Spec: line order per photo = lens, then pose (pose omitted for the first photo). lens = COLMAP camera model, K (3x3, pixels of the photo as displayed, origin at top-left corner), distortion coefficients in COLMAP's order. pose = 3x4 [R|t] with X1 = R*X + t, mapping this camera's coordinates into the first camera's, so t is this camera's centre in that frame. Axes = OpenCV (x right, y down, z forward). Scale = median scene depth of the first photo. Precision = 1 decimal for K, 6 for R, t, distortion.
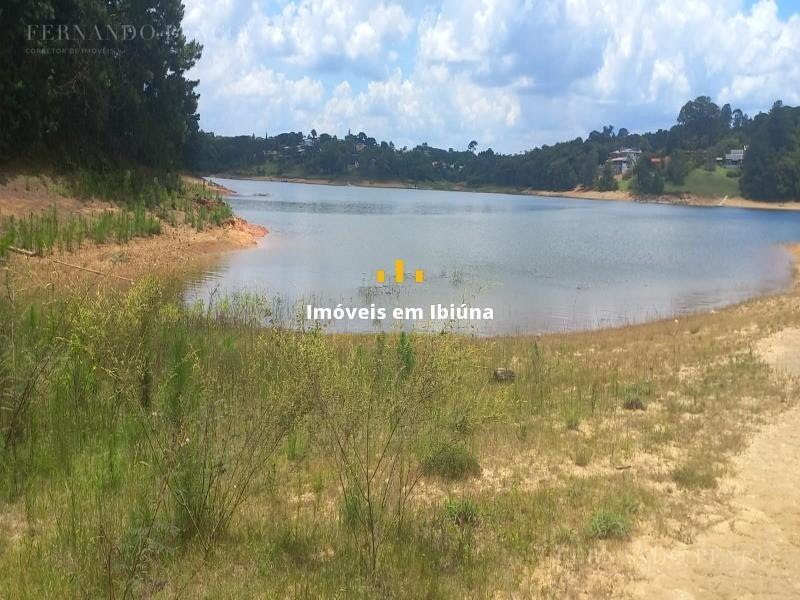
lens RADIAL K [[550.3, 0, 402.6], [0, 550.3, 249.2], [0, 0, 1]] dist [0.063496, -0.063723]
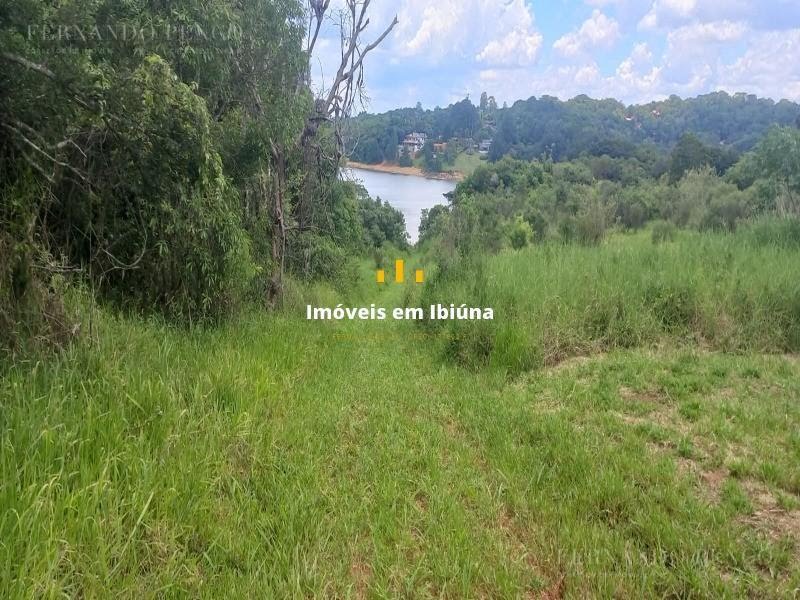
lens RADIAL K [[564.4, 0, 390.5], [0, 564.4, 251.6], [0, 0, 1]] dist [0.088886, -0.056573]
pose [[0.940550, -0.052751, 0.335535, -0.156151], [0.018587, 0.994379, 0.104231, -0.041140], [-0.339147, -0.091798, 0.936244, -0.339737]]
